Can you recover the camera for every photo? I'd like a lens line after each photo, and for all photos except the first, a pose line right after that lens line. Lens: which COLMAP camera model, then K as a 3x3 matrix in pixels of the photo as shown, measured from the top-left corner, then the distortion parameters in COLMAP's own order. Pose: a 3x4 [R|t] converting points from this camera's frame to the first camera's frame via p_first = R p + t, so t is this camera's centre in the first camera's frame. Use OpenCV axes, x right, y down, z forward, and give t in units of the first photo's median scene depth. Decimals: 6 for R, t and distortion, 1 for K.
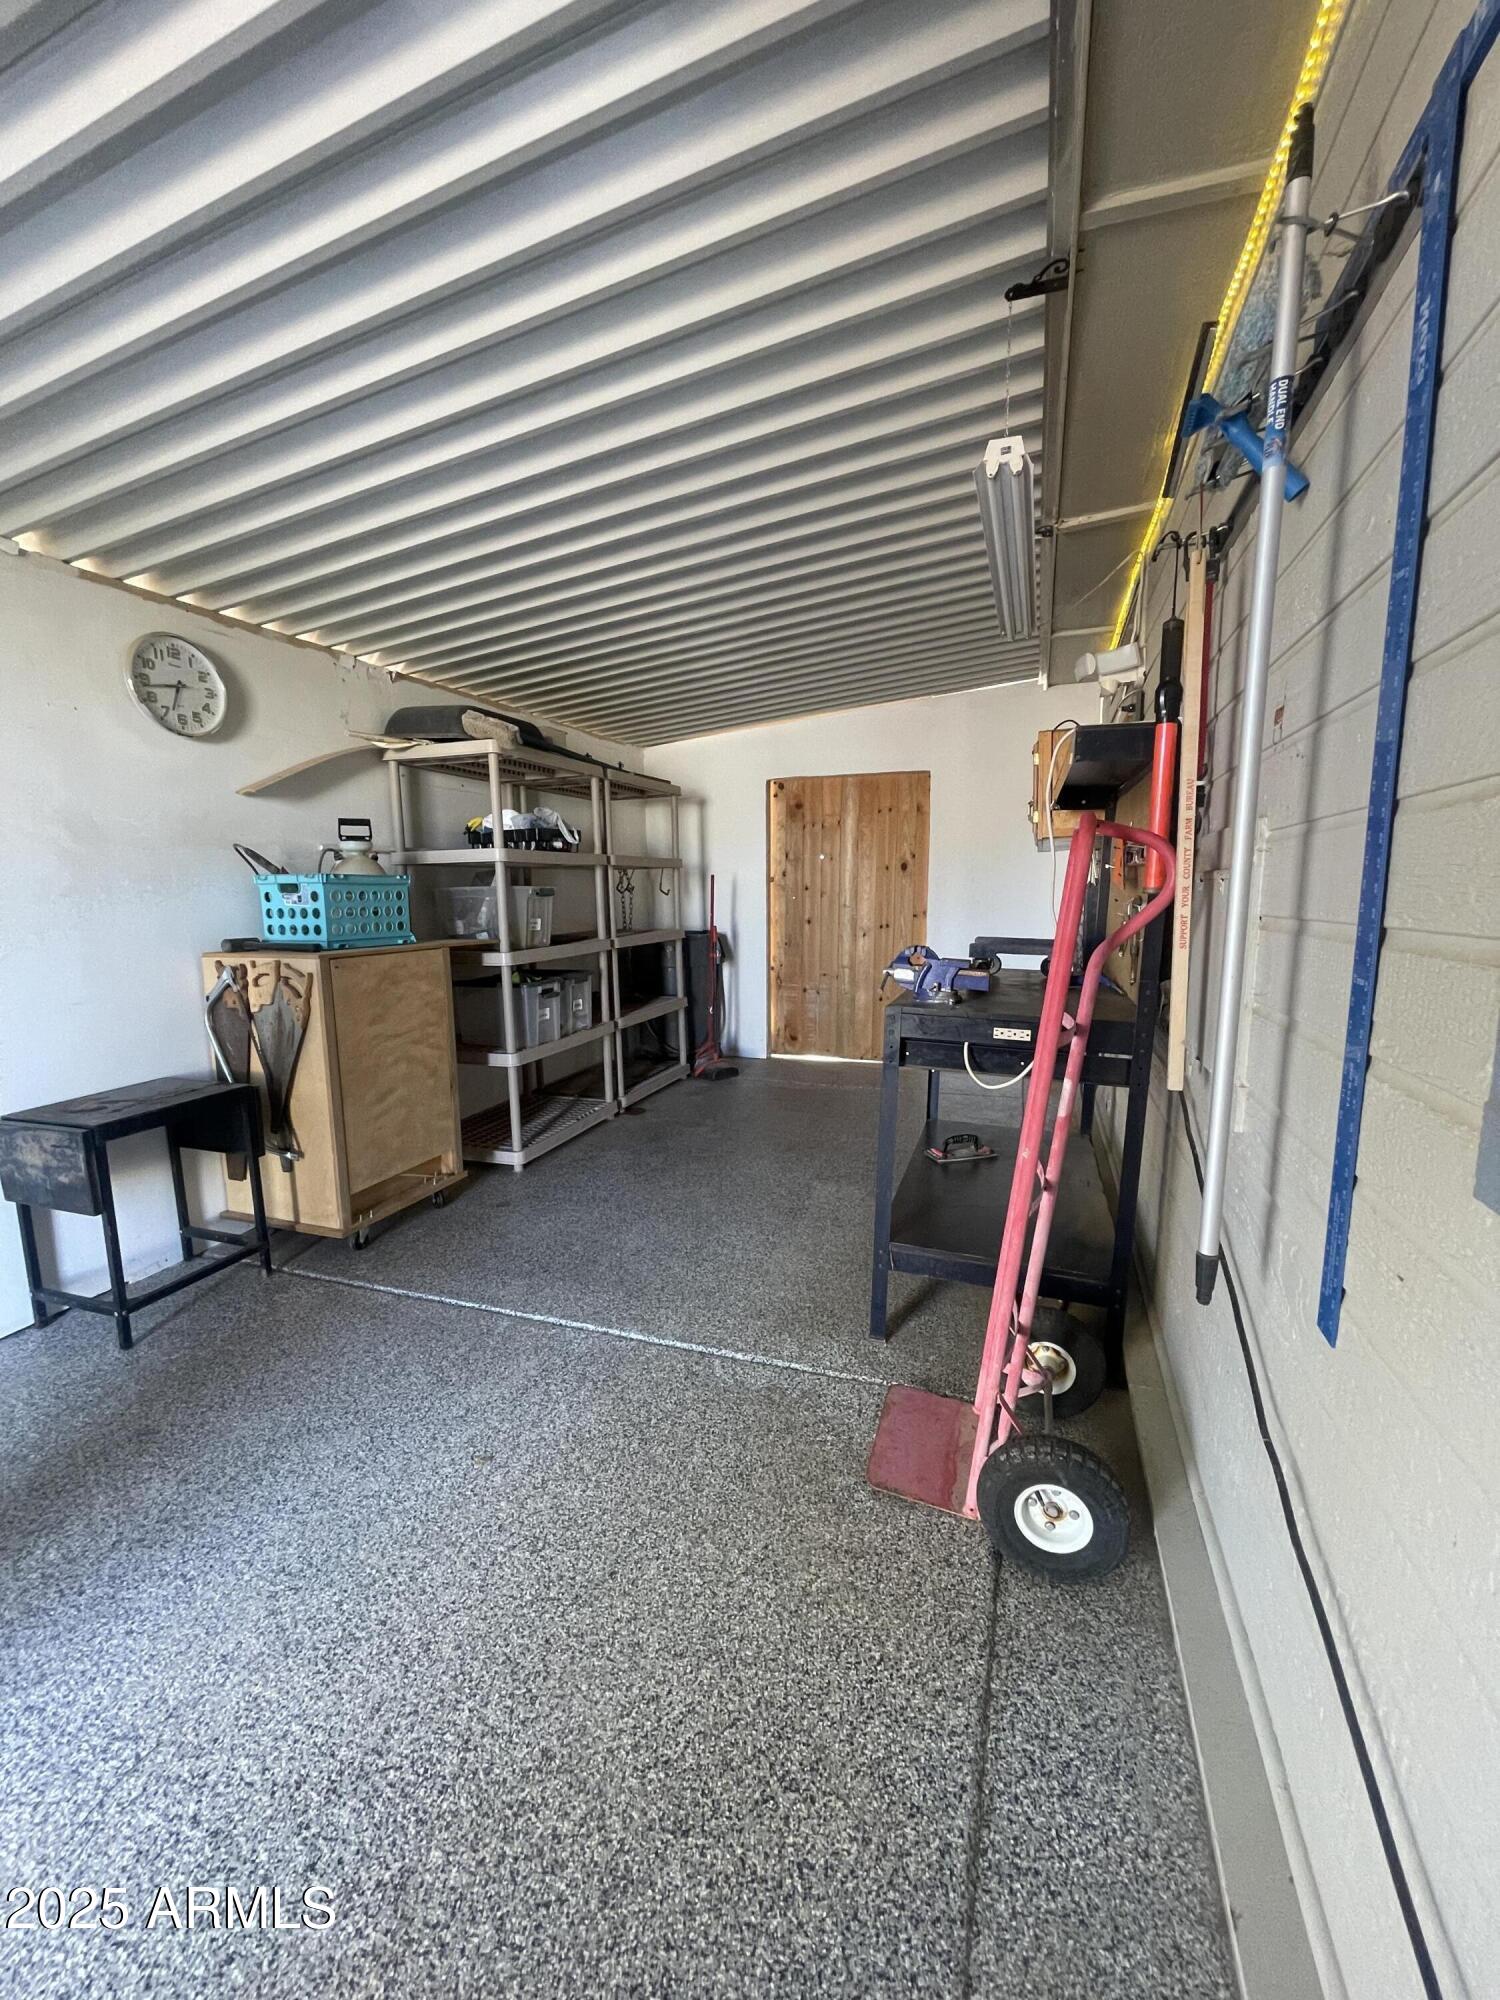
lens RADIAL K [[806.8, 0, 750.0], [0, 806.8, 1000.0], [0, 0, 1]] dist [0.007100, 0.000090]
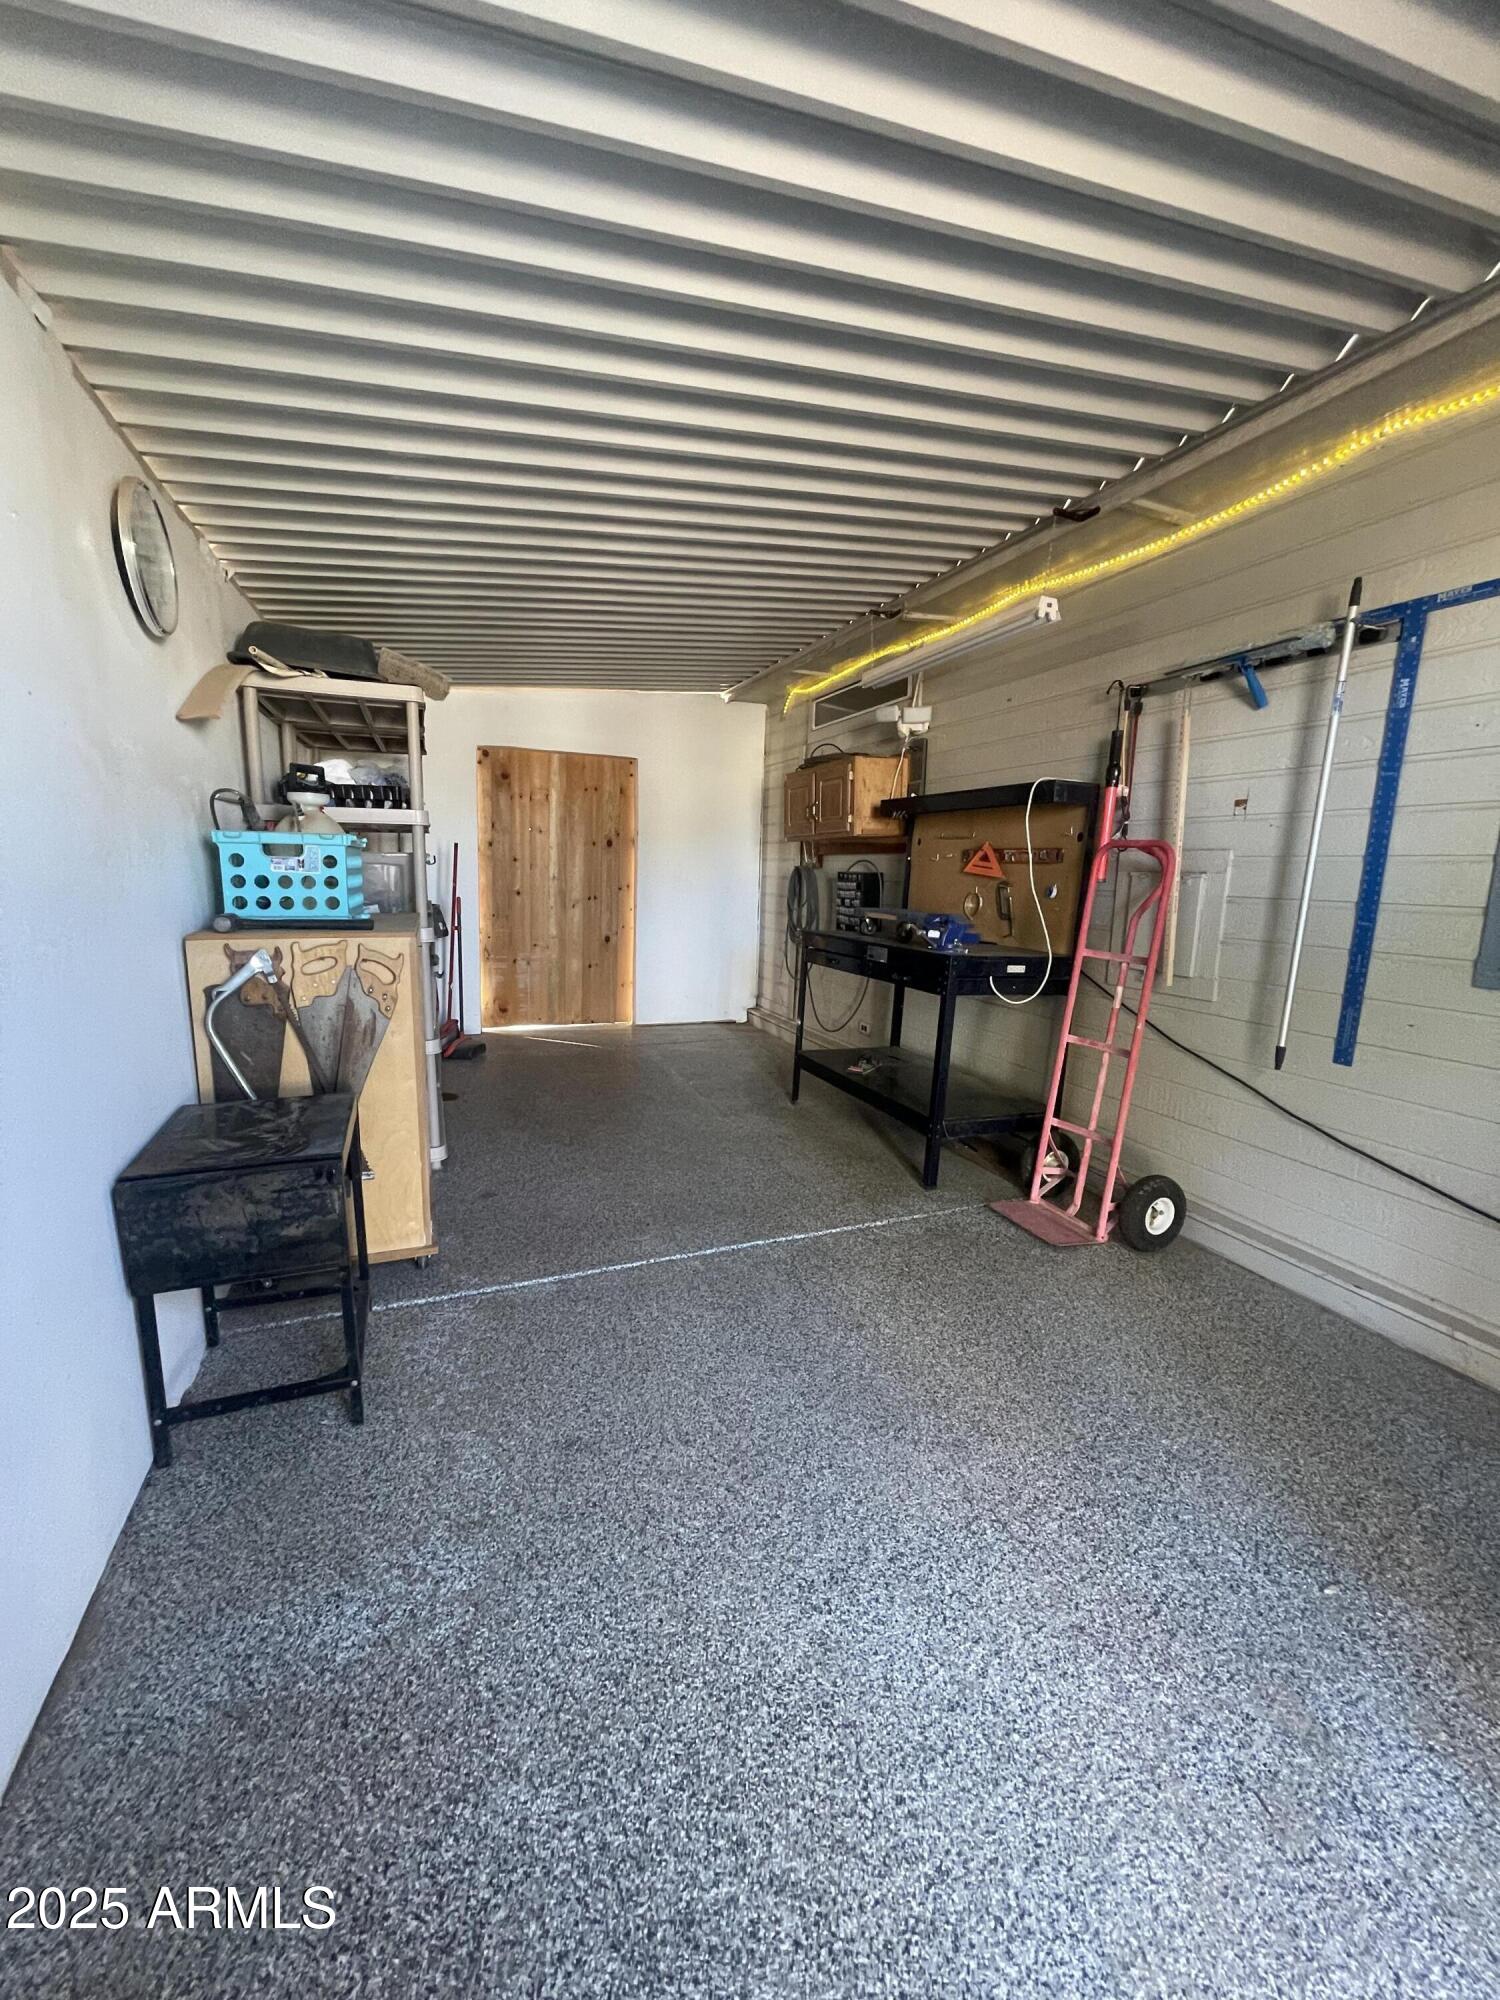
lens RADIAL K [[801.4, 0, 750.0], [0, 801.4, 1000.0], [0, 0, 1]] dist [0.006202, -0.004243]
pose [[0.749359, -0.081207, 0.657165, -0.742105], [0.056702, 0.996676, 0.058504, -0.012169], [-0.659731, -0.006578, 0.751473, 0.109315]]
